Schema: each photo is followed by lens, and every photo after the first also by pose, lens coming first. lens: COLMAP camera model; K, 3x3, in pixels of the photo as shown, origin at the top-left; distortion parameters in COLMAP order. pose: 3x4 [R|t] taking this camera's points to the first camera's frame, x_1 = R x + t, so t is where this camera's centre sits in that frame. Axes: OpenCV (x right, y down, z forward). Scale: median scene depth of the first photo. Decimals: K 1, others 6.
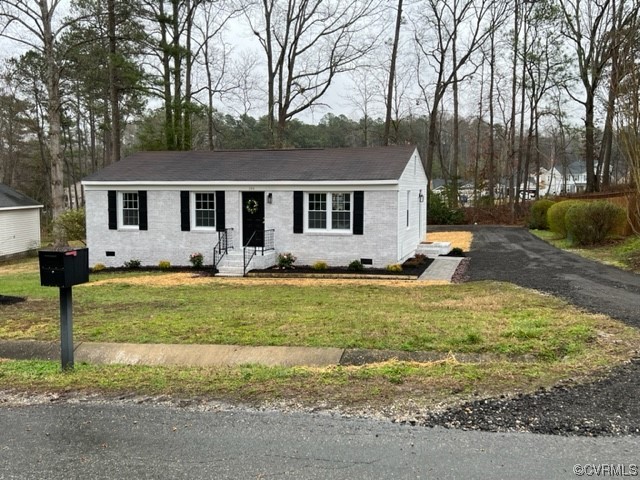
lens RADIAL K [[624.7, 0, 320.0], [0, 624.7, 240.0], [0, 0, 1]] dist [0.078697, -0.014457]
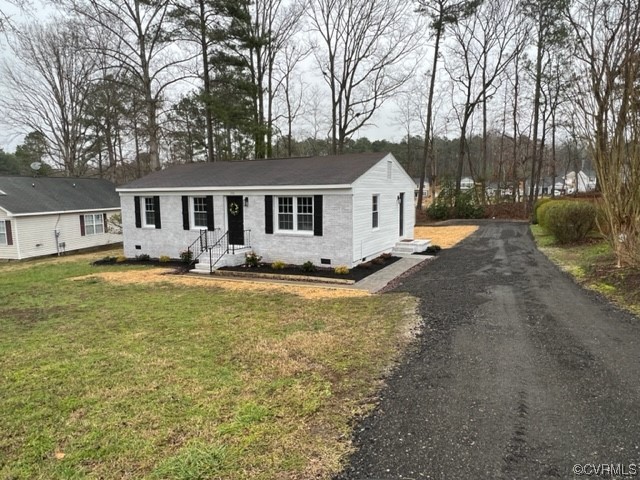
lens RADIAL K [[424.0, 0, 323.2], [0, 424.0, 244.5], [0, 0, 1]] dist [0.004747, 0.002357]
pose [[0.979580, 0.014663, -0.200522, 0.200970], [-0.005163, 0.998843, 0.047821, -0.026898], [0.200991, -0.045809, 0.978521, 0.275932]]
